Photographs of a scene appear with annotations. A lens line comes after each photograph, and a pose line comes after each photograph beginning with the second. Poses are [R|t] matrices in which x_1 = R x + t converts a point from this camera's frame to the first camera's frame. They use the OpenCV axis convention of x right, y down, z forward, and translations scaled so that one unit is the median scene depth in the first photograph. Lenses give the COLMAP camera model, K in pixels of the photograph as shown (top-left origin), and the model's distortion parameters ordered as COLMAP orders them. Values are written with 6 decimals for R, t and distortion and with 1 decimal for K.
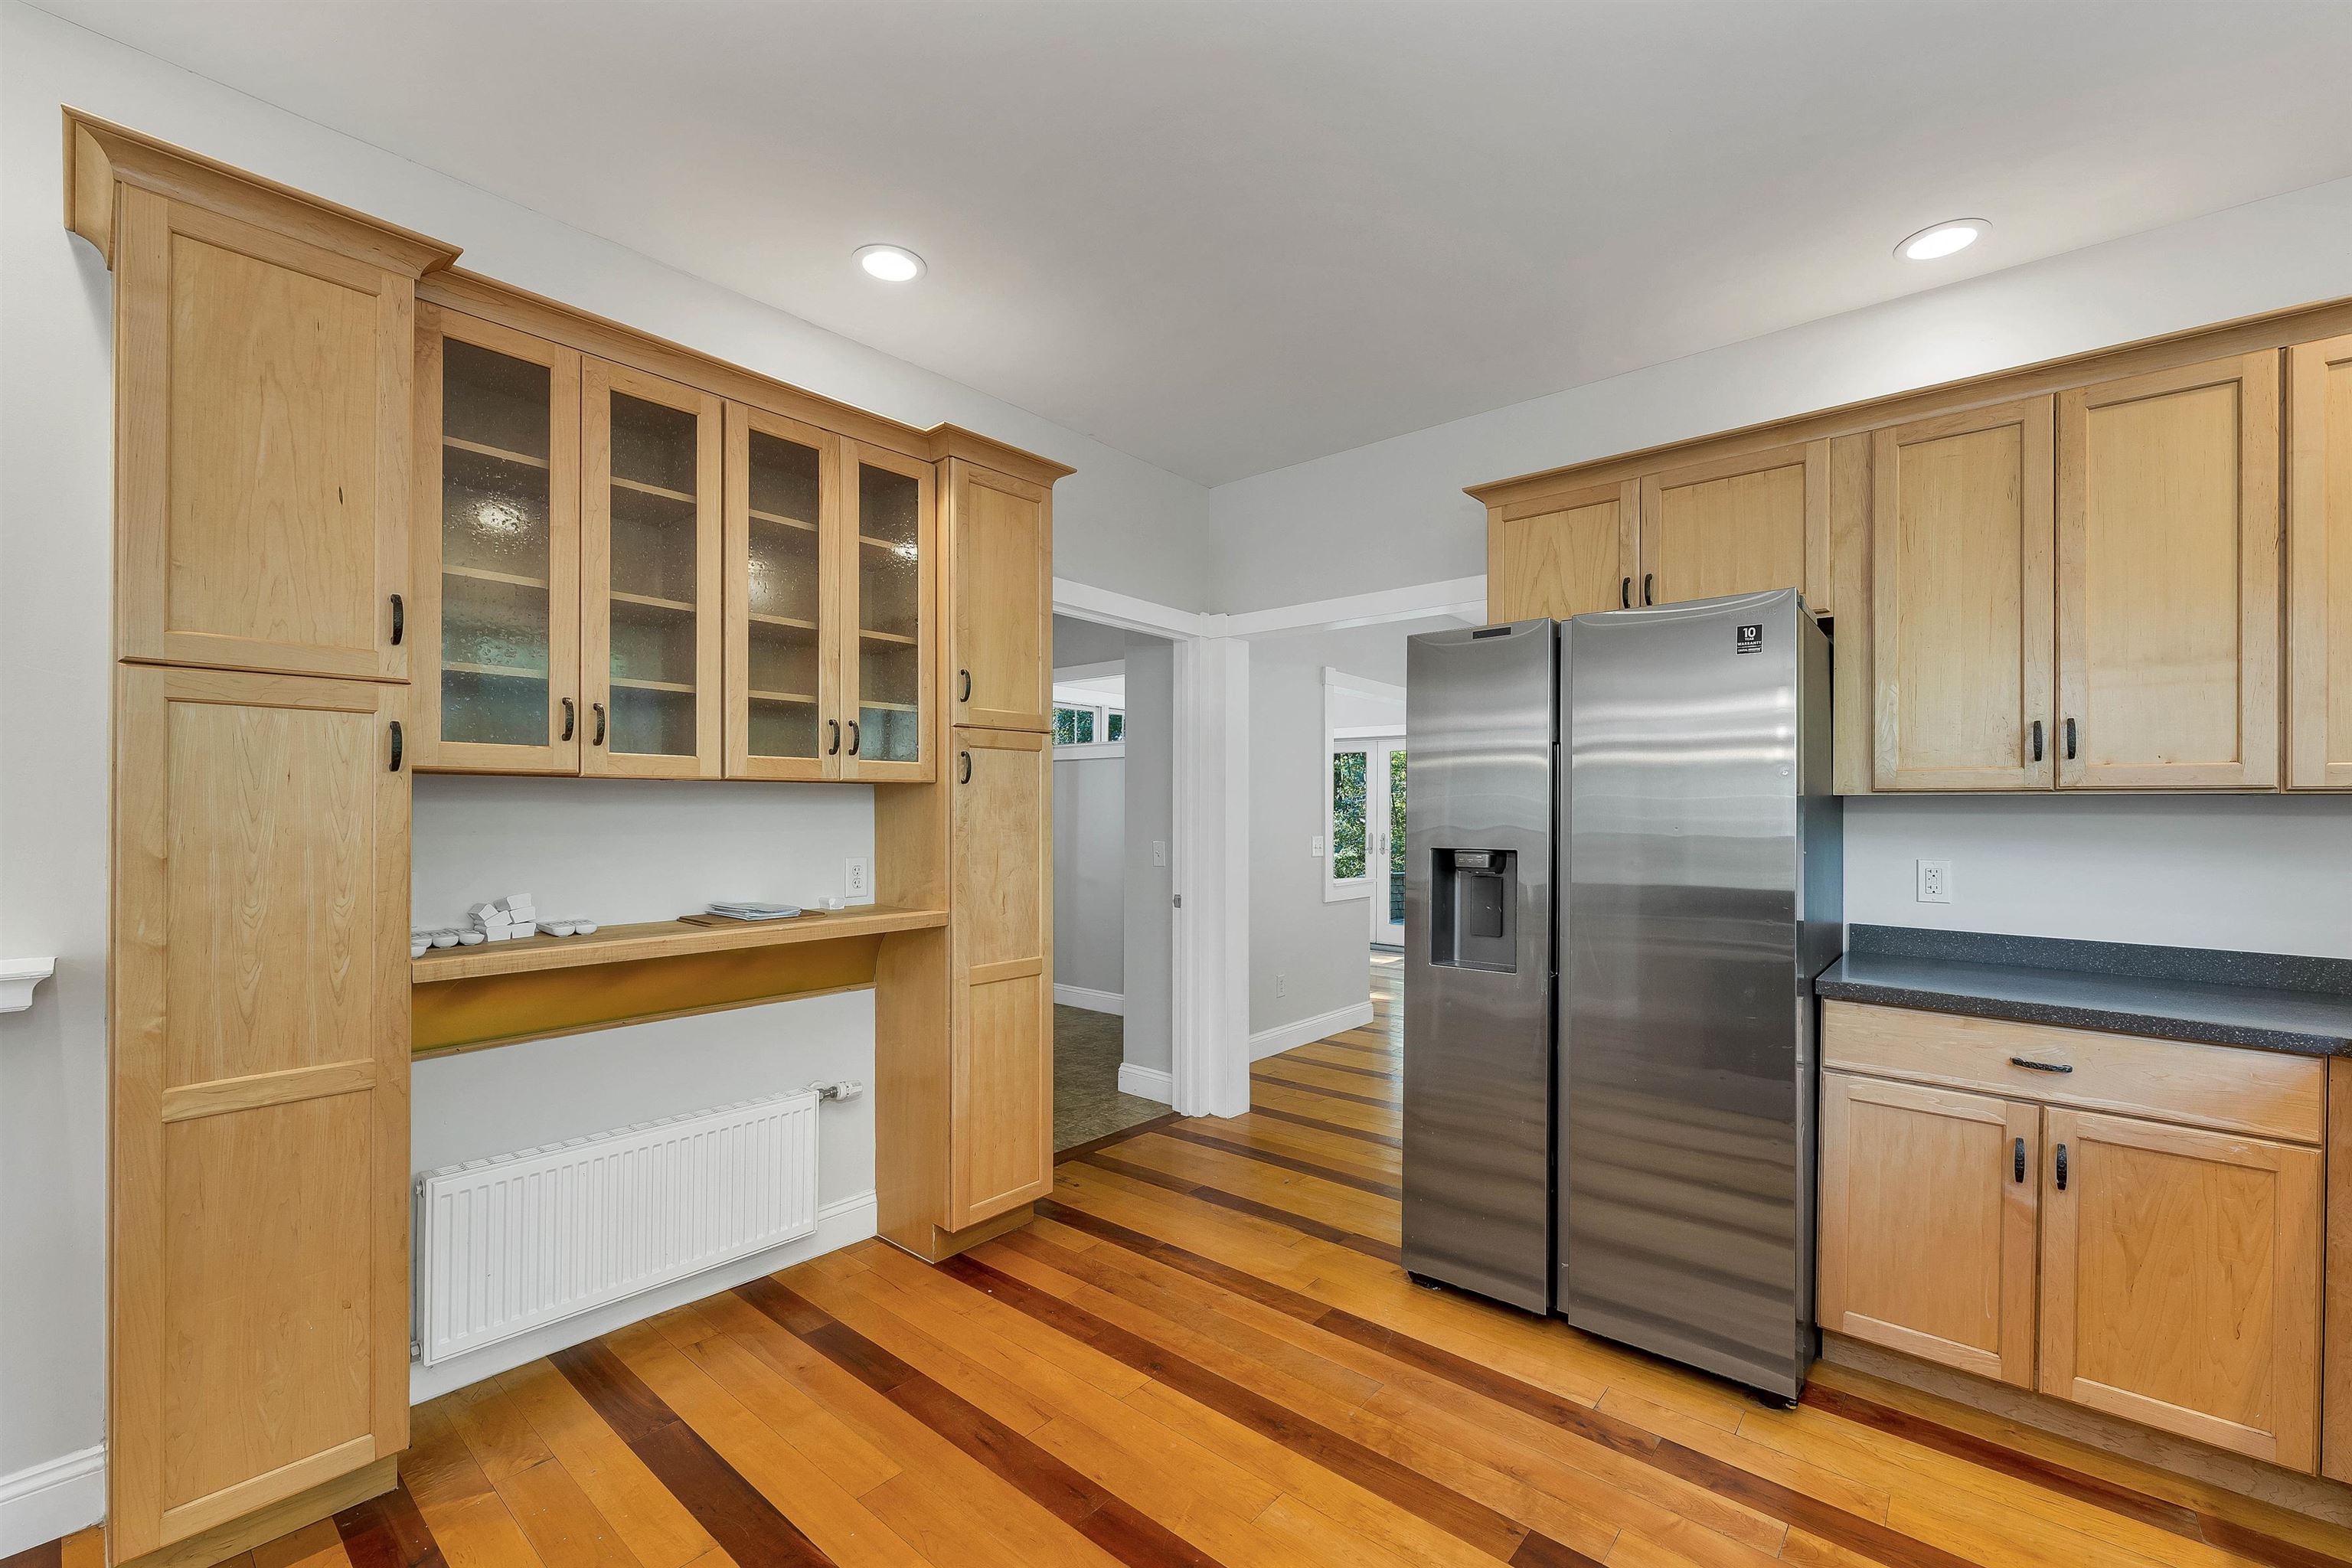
lens RADIAL K [[973.6, 0, 1169.6], [0, 973.6, 815.5], [0, 0, 1]] dist [-0.001207, -0.000288]
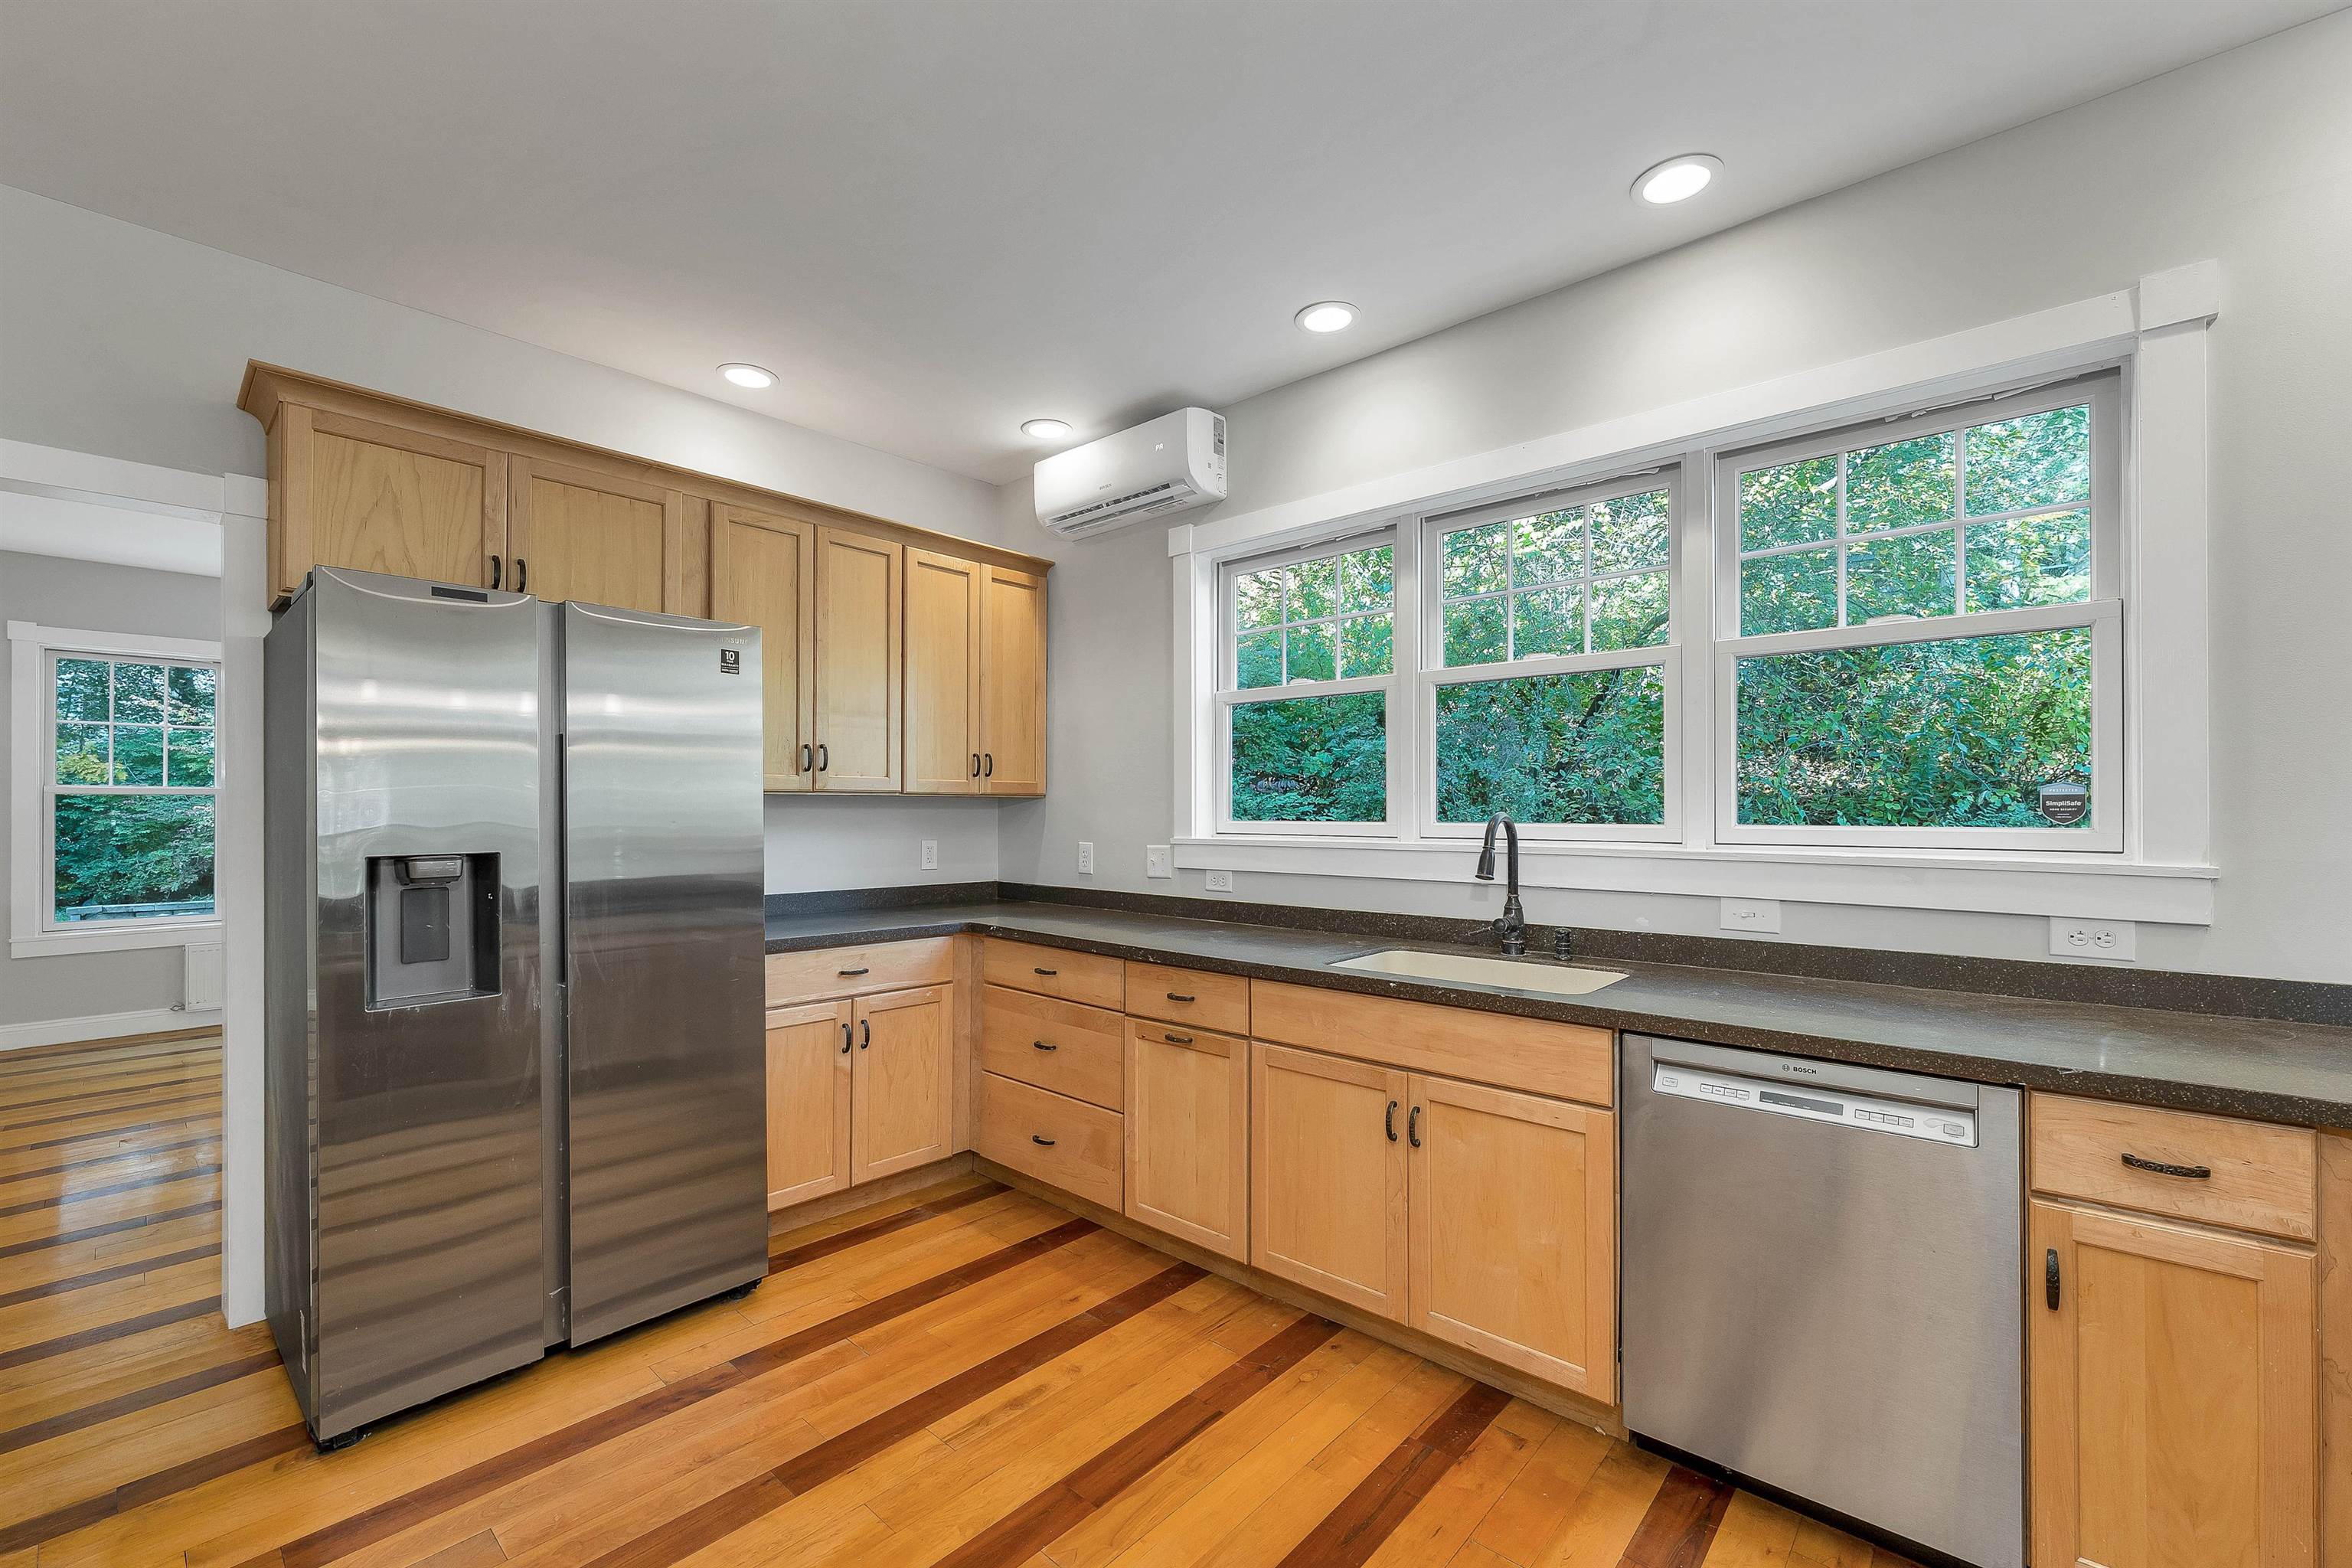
lens RADIAL K [[973.6, 0, 1169.6], [0, 973.6, 815.5], [0, 0, 1]] dist [-0.001207, -0.000288]
pose [[0.017149, -0.012639, 0.999773, -0.580552], [0.007163, 0.999896, 0.012518, -0.004604], [-0.999827, 0.006947, 0.017237, 0.442706]]
